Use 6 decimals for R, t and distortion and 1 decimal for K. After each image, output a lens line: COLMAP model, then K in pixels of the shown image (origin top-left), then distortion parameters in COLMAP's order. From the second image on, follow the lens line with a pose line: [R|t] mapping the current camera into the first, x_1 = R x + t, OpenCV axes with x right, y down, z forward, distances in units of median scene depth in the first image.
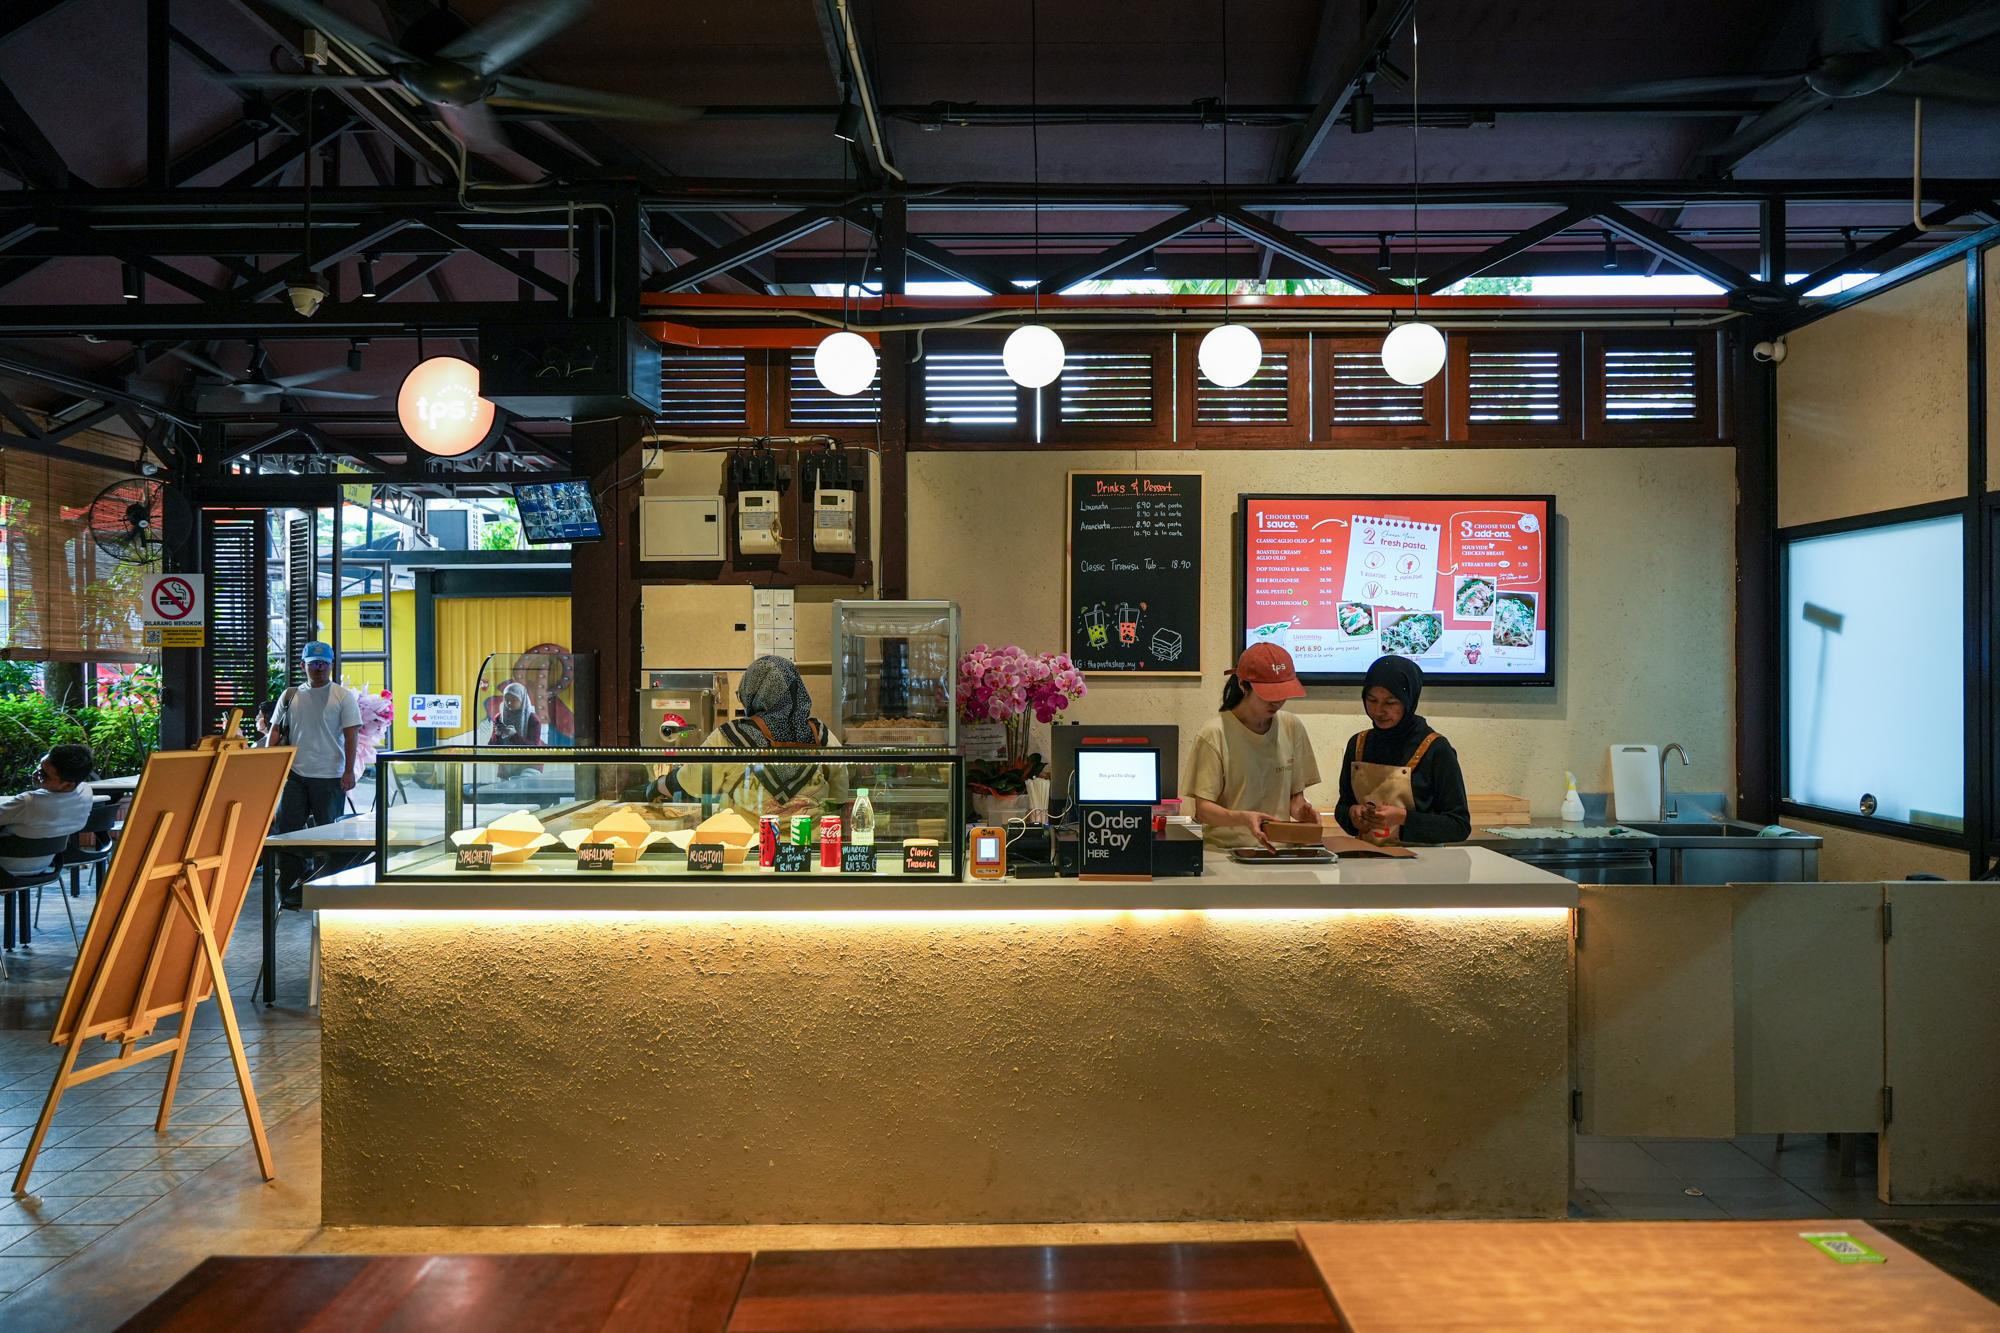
lens RADIAL K [[1383.5, 0, 1000.0], [0, 1383.5, 666.5], [0, 0, 1]] dist [-0.010021, 0.002092]
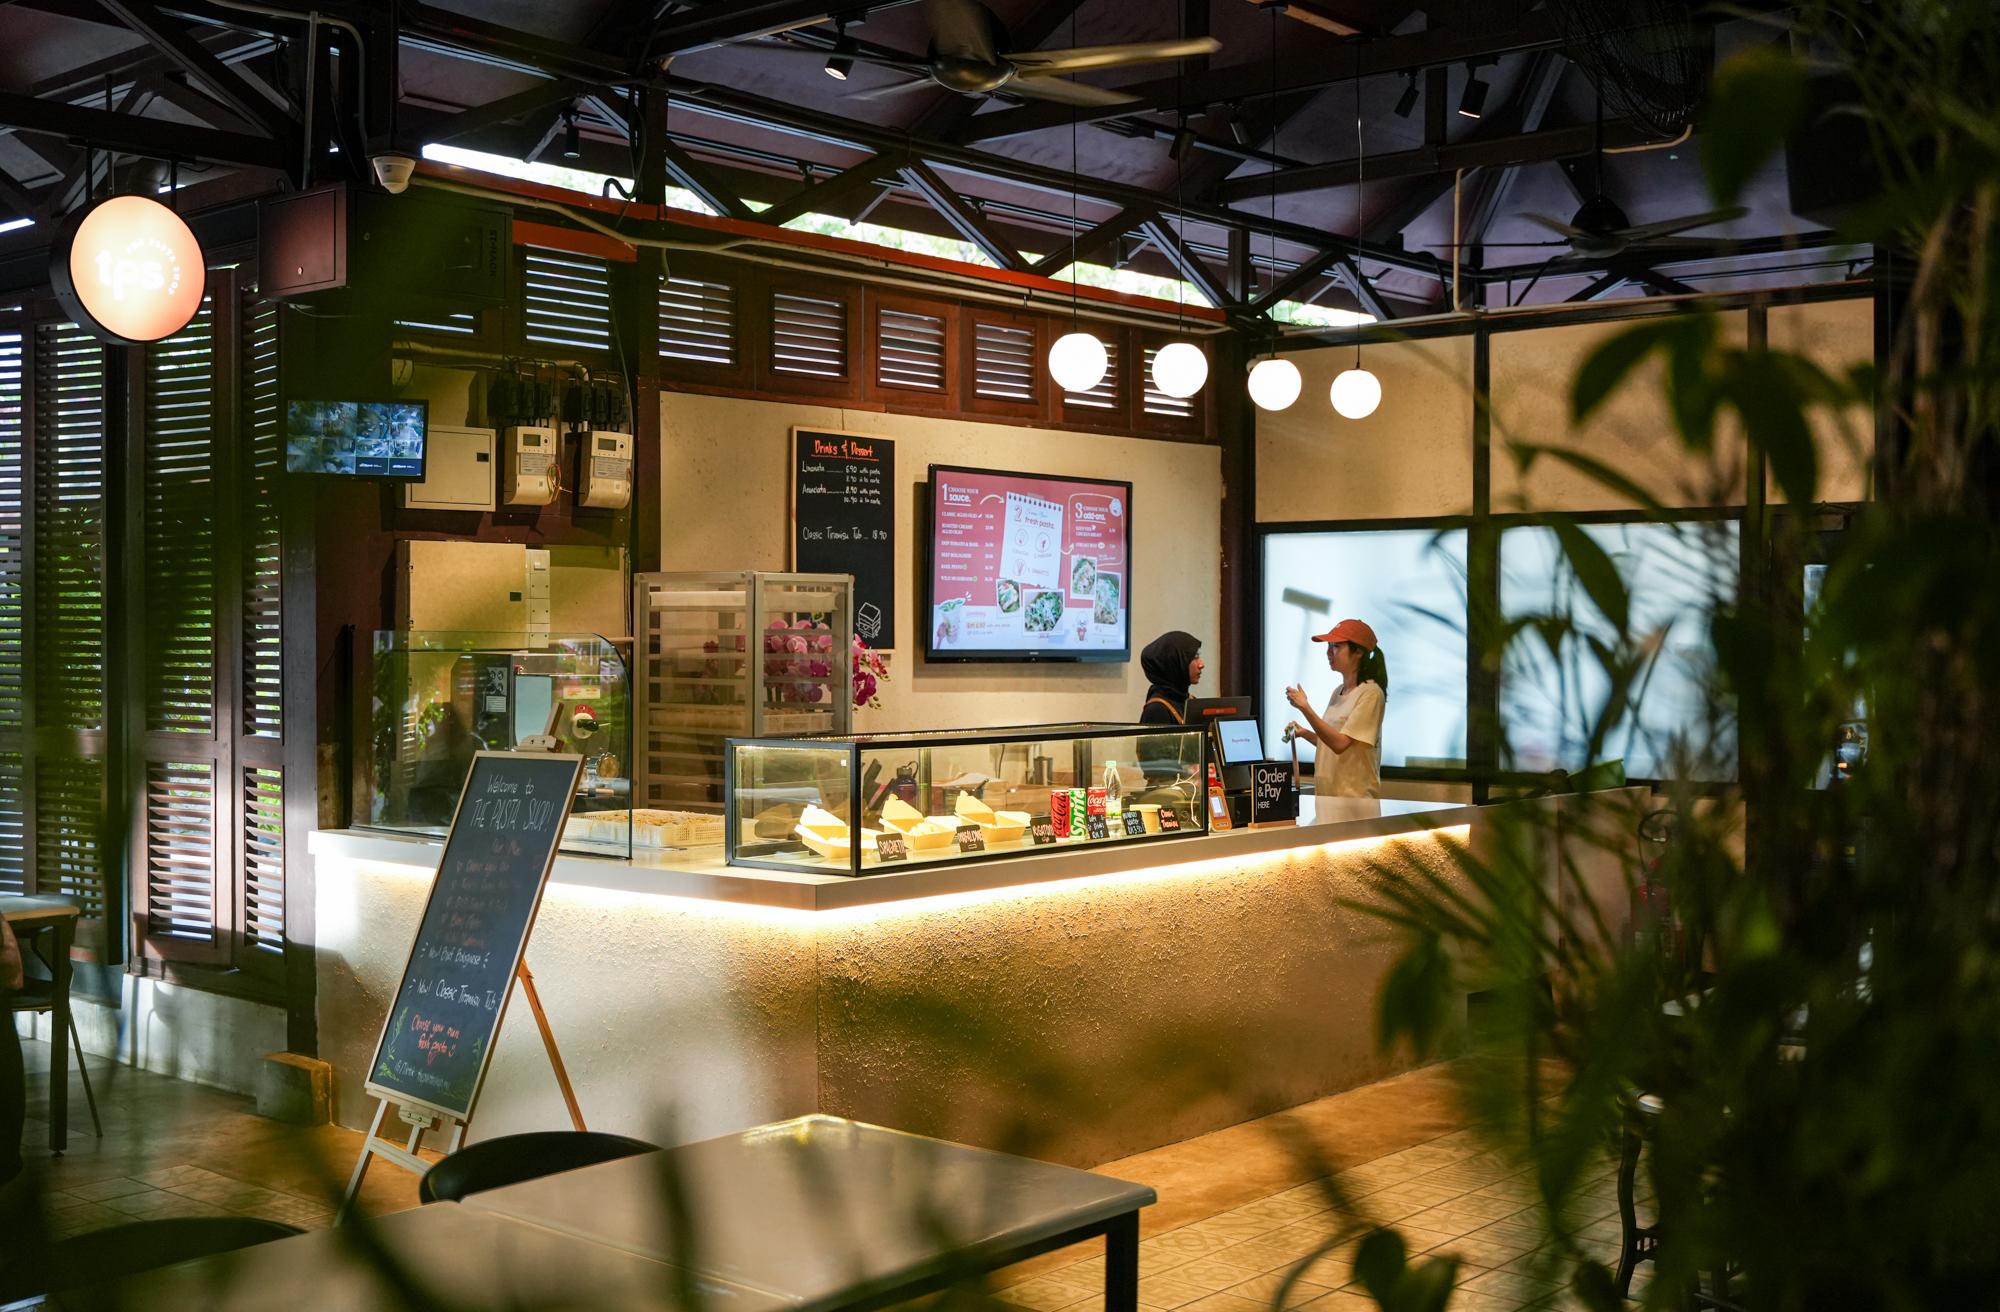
lens RADIAL K [[2245.2, 0, 1000.0], [0, 2245.2, 656.0], [0, 0, 1]] dist [-0.004793, -0.007034]
pose [[0.652322, -0.007244, 0.757907, -0.975722], [-0.000668, 0.999948, 0.010133, -0.007494], [-0.757942, -0.007116, 0.652283, -0.052690]]
